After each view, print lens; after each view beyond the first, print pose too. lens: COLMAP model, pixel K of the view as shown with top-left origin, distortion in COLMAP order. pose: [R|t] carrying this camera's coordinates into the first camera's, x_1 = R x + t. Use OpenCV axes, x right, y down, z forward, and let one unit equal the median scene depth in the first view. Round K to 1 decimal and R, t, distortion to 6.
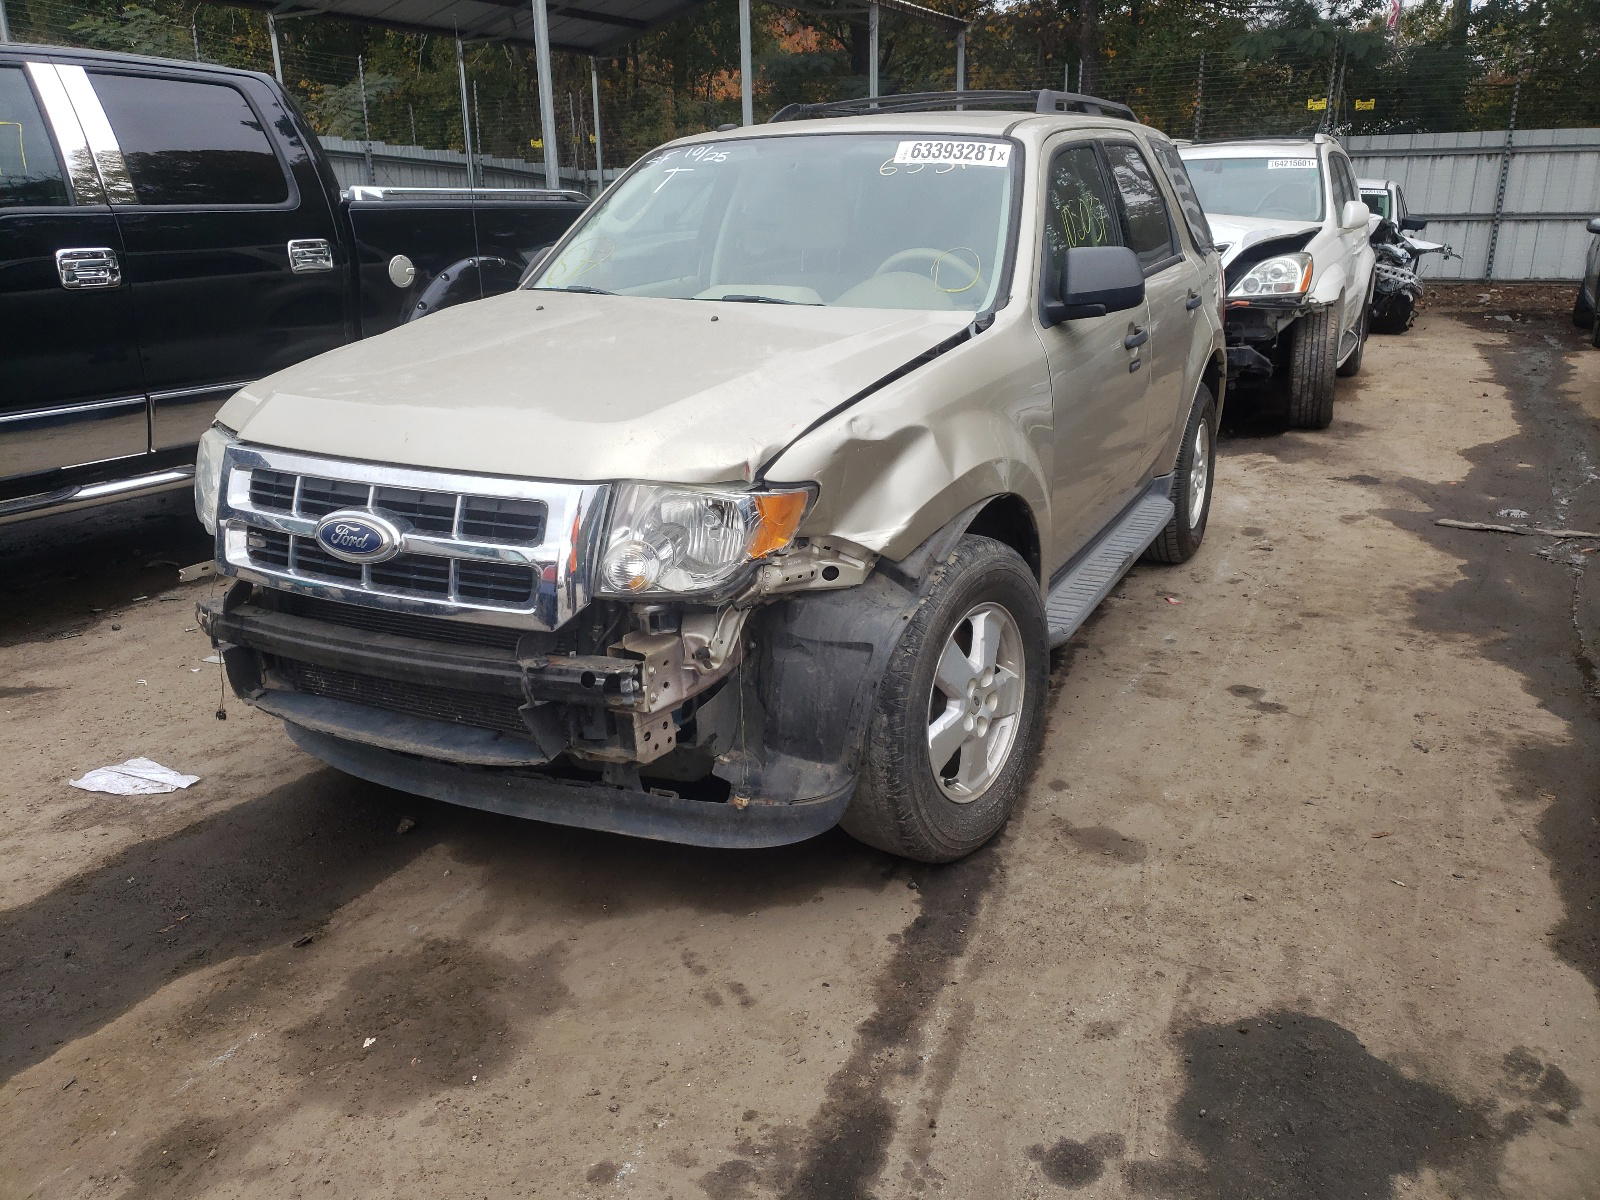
lens RADIAL K [[1220.9, 0, 800.0], [0, 1220.9, 600.0], [0, 0, 1]] dist [0.009065, 0.008966]
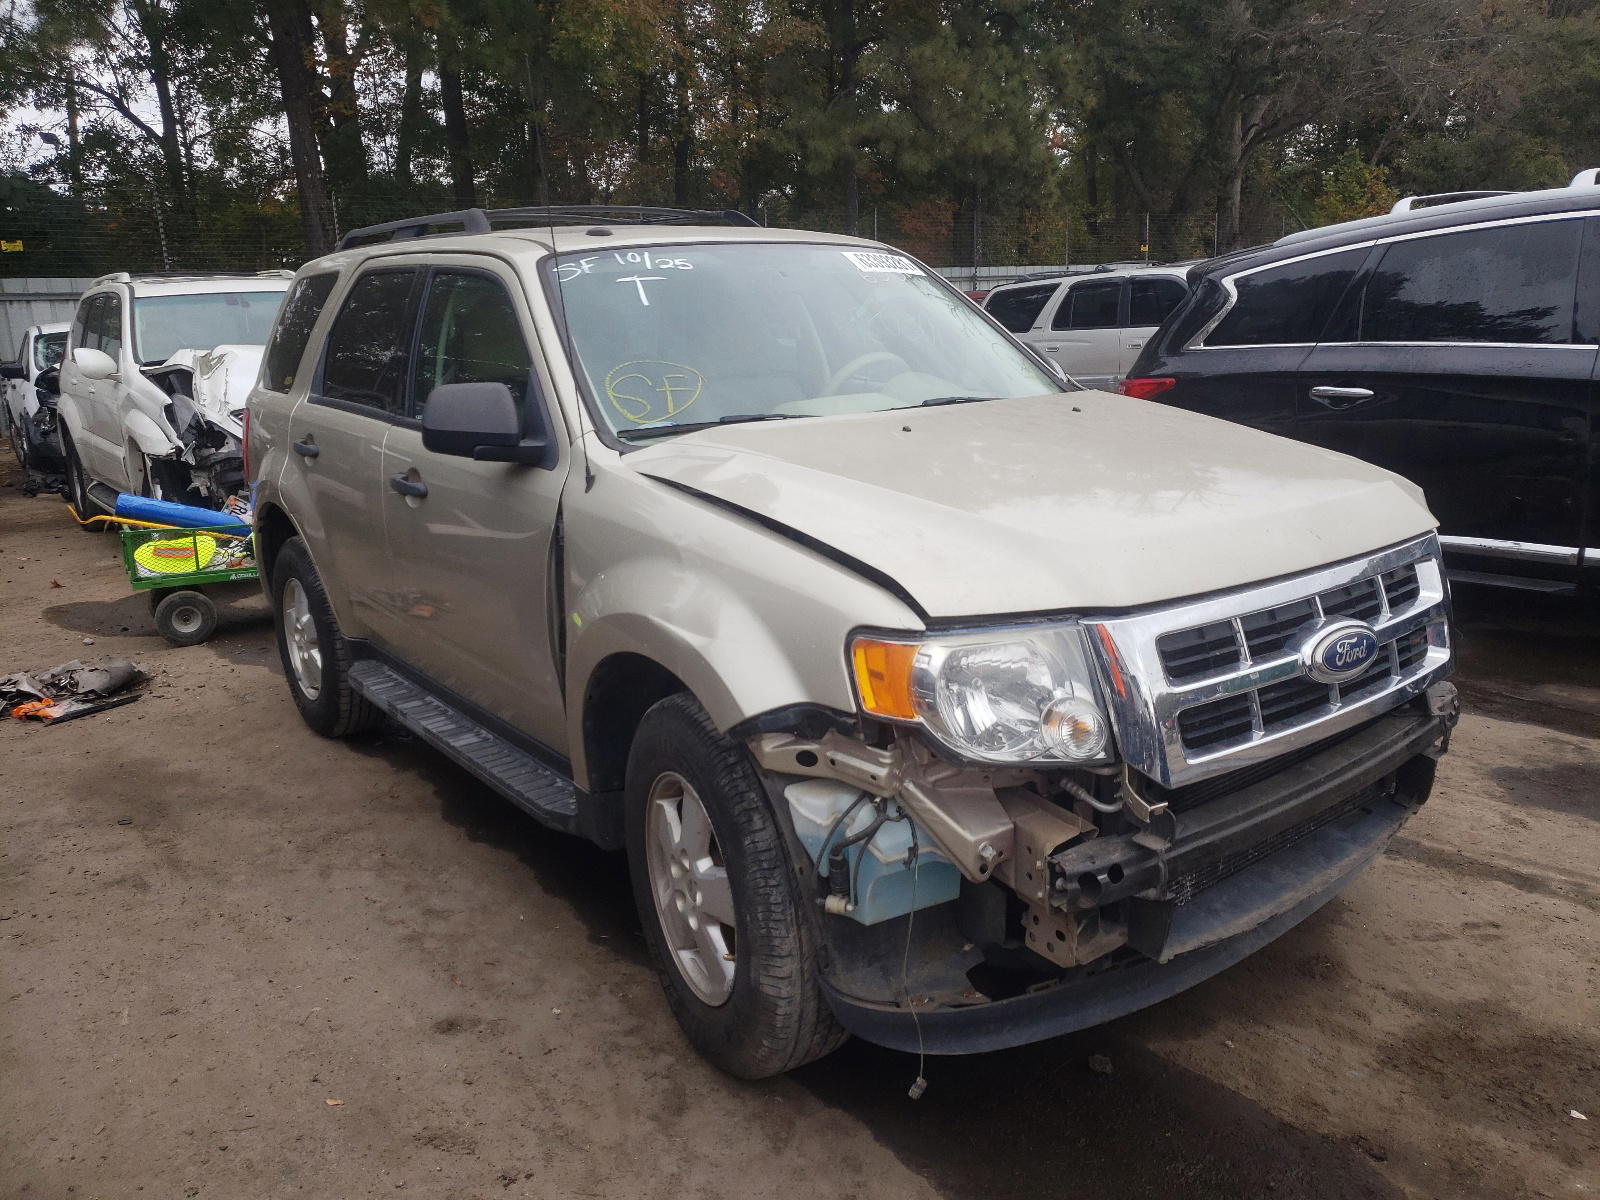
lens RADIAL K [[1220.9, 0, 800.0], [0, 1220.9, 600.0], [0, 0, 1]] dist [0.009065, 0.008966]
pose [[0.442740, -0.221794, 0.868786, -0.972358], [0.317170, 0.945020, 0.079624, -0.211208], [-0.838680, 0.240300, 0.488745, 0.661530]]
